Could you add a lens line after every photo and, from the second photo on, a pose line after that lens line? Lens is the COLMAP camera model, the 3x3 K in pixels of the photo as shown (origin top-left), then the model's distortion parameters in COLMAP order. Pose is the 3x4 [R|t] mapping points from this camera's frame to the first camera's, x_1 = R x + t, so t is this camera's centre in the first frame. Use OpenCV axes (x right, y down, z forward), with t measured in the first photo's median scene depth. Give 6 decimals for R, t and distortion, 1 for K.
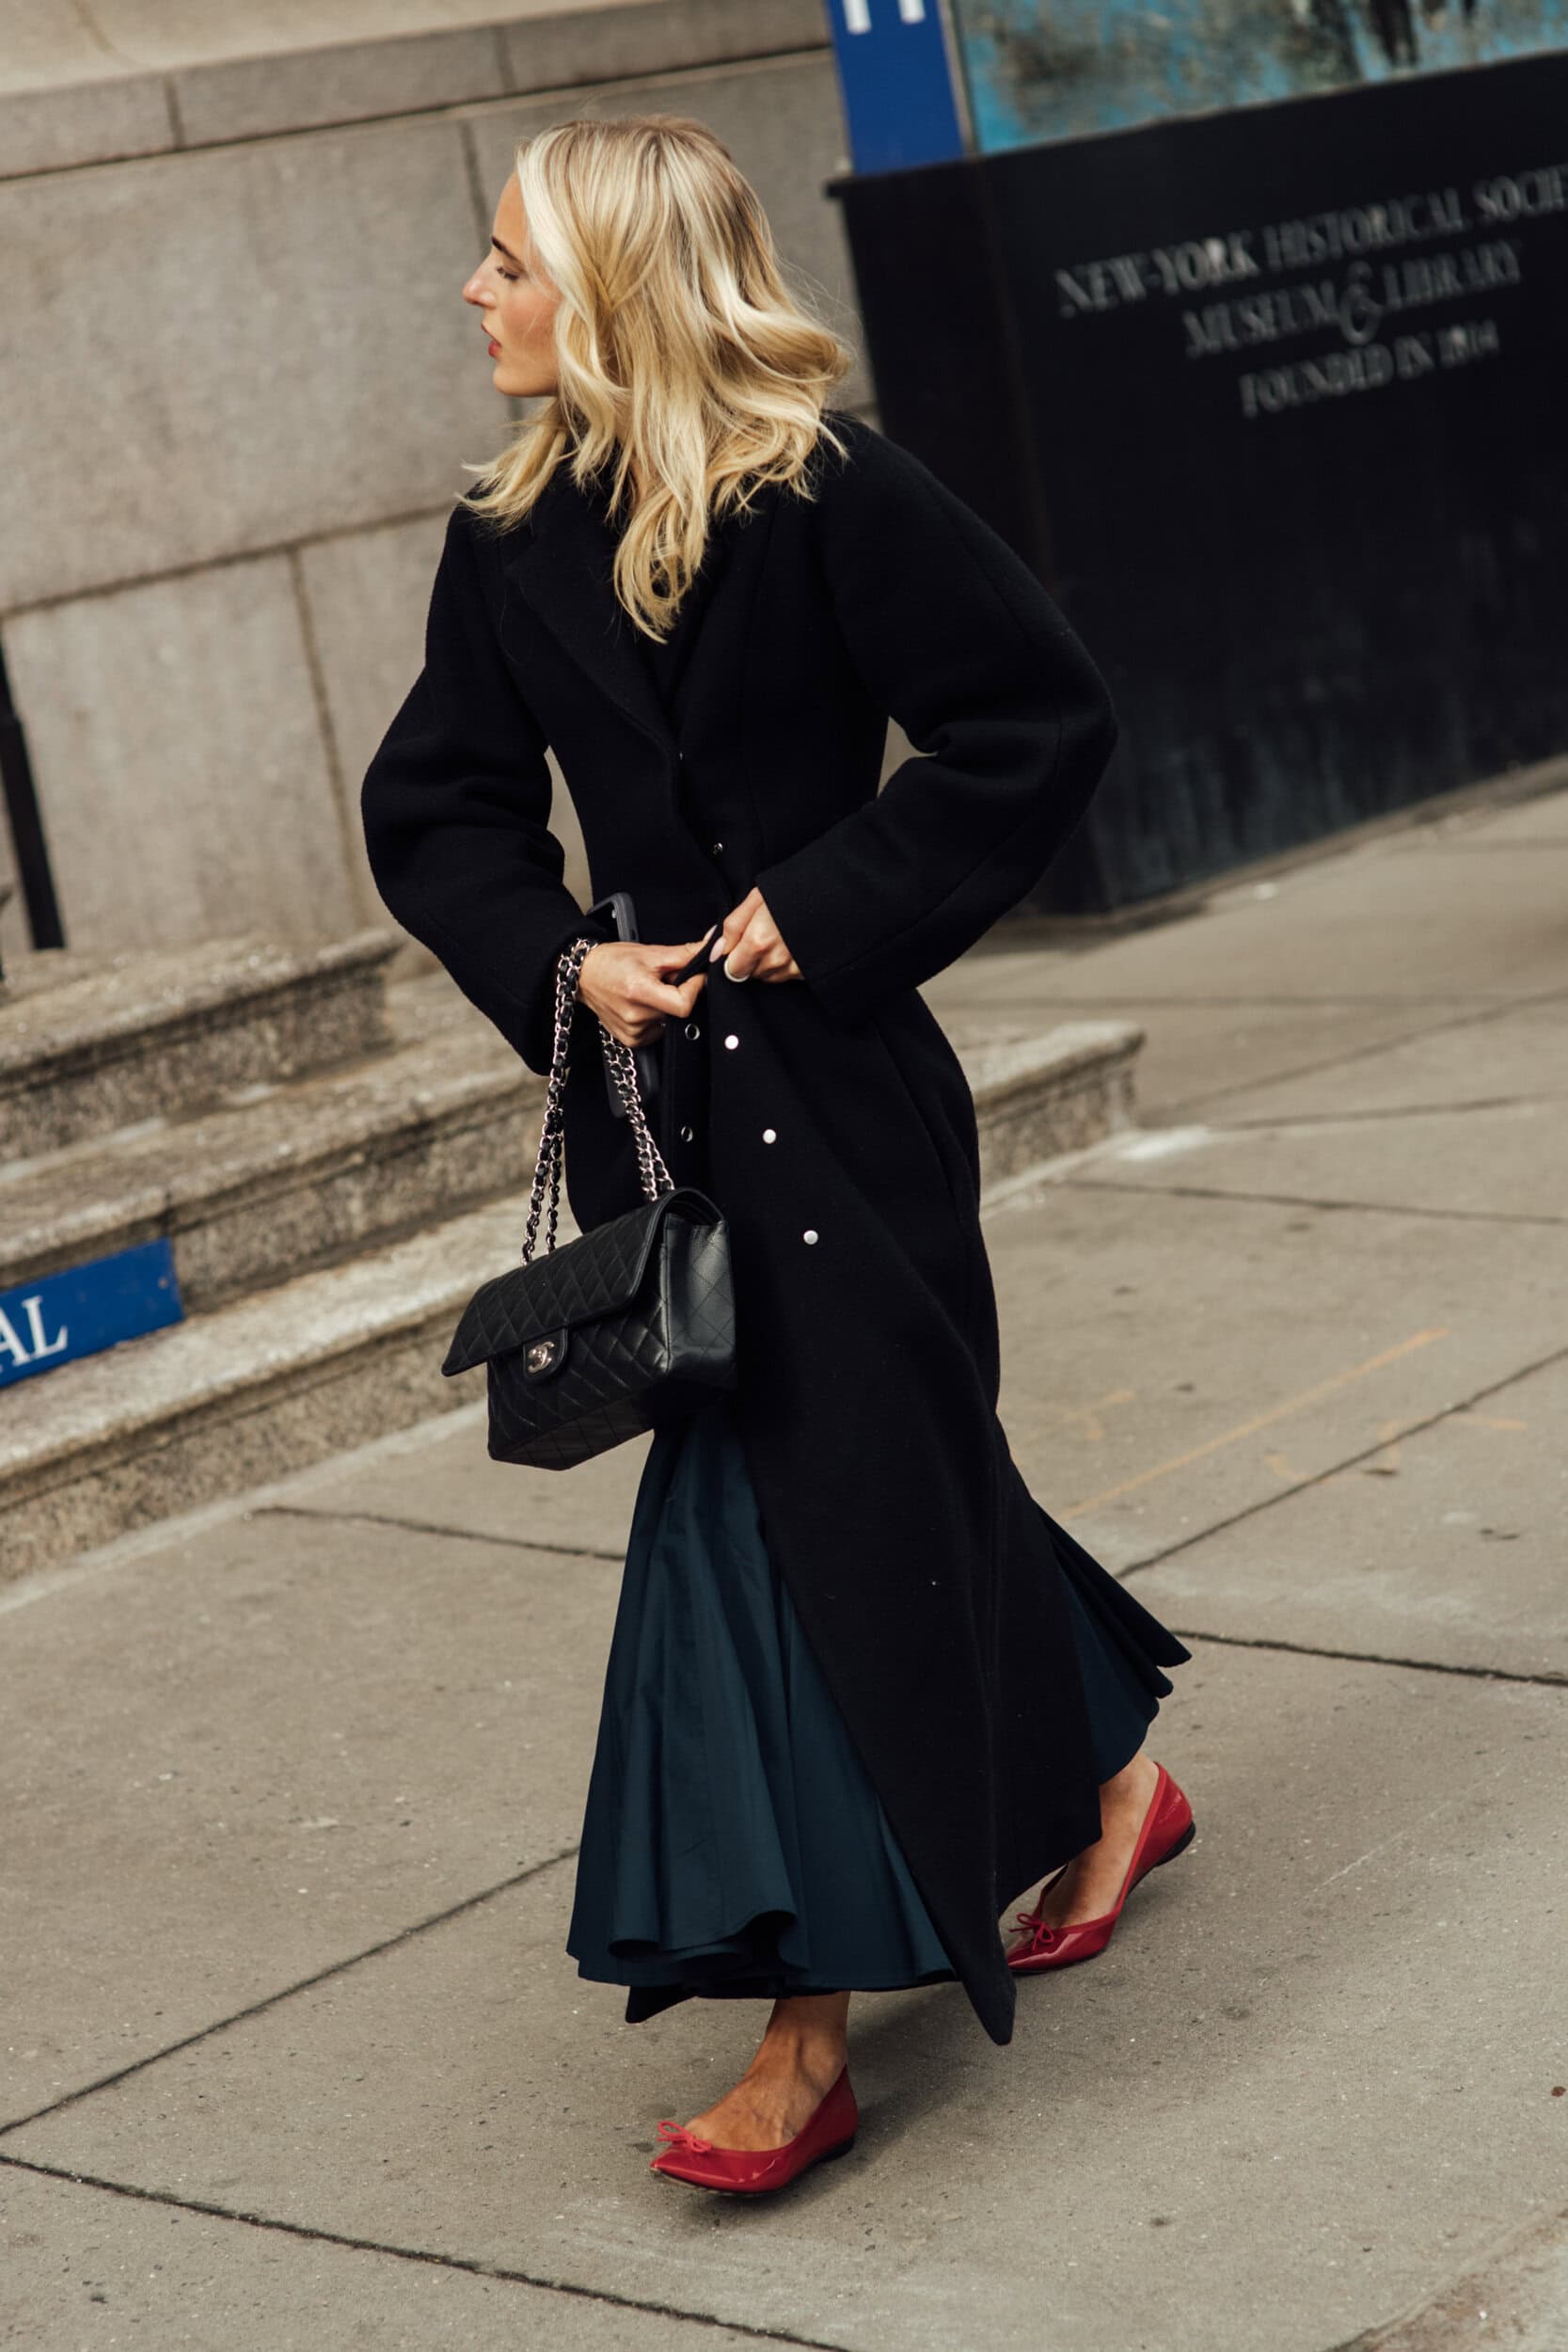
lens RADIAL K [[6022.0, 0, 784.0], [0, 6022.0, 1176.0], [0, 0, 1]] dist [0.041738, -0.441630]
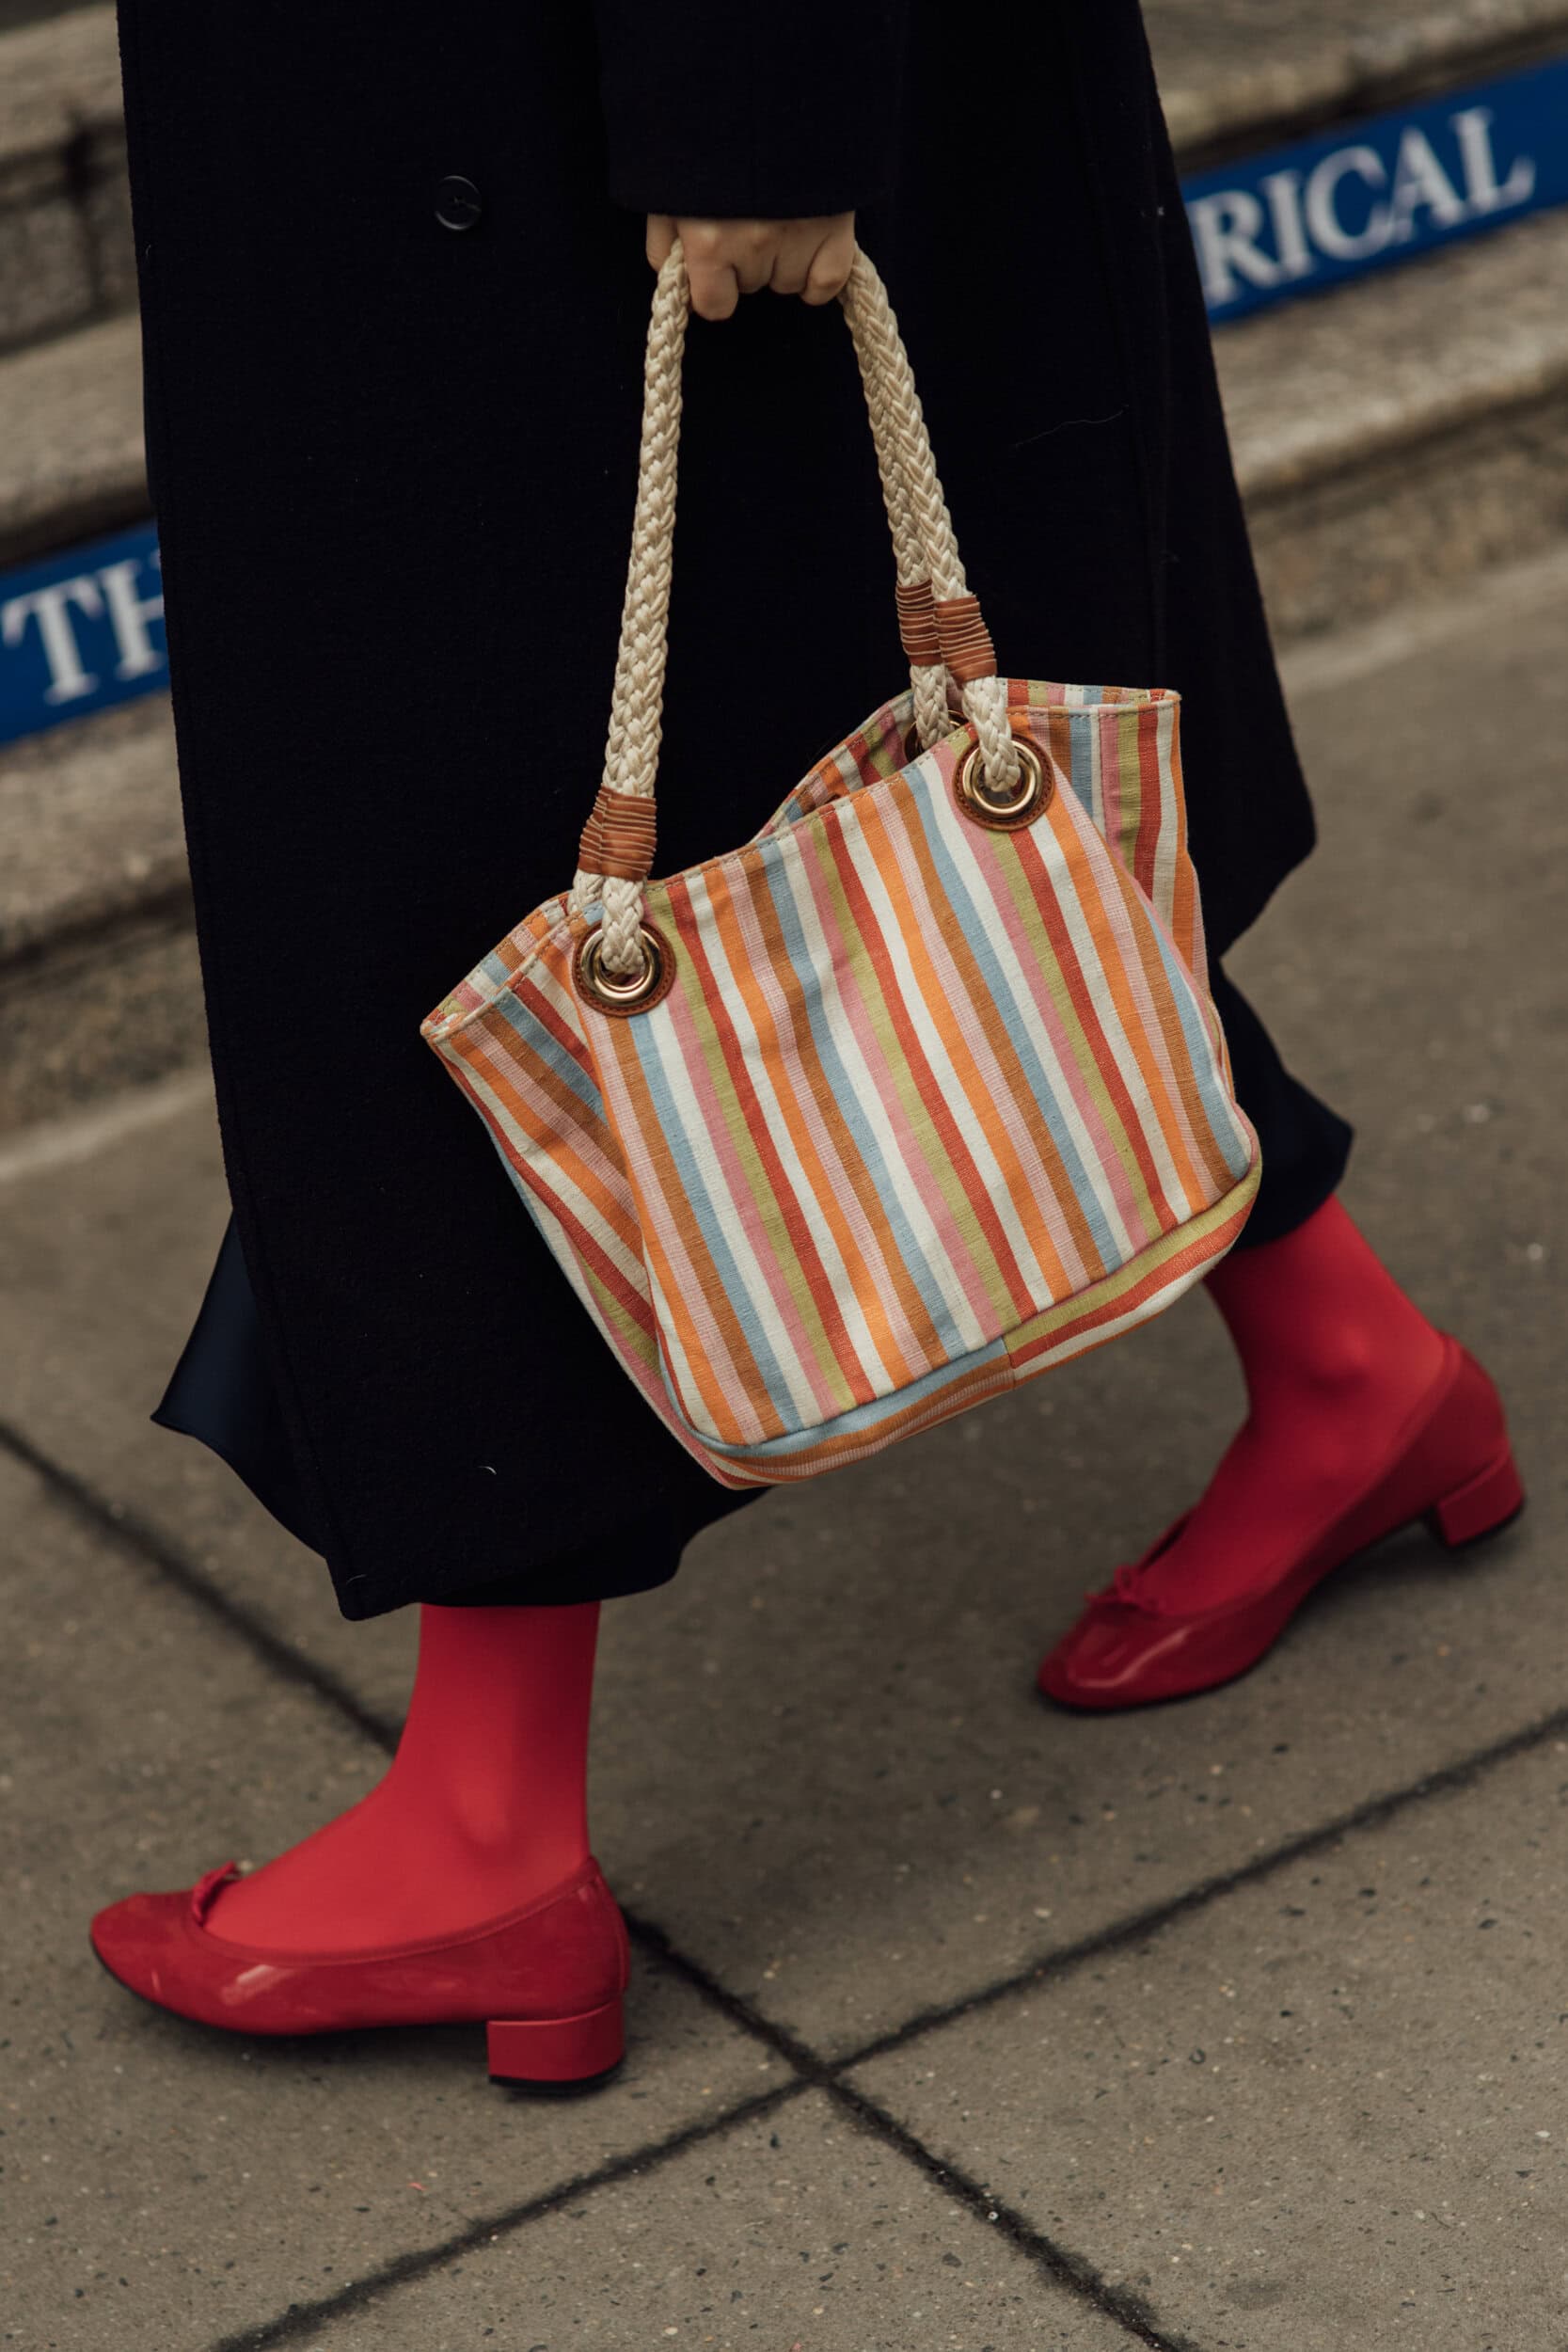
lens RADIAL K [[6022.0, 0, 784.0], [0, 6022.0, 1176.0], [0, 0, 1]] dist [0.041738, -0.441630]
pose [[0.943740, 0.123696, -0.306682, 0.009718], [-0.034254, 0.958983, 0.281386, -0.046024], [0.328910, -0.255050, 0.909268, 0.398842]]
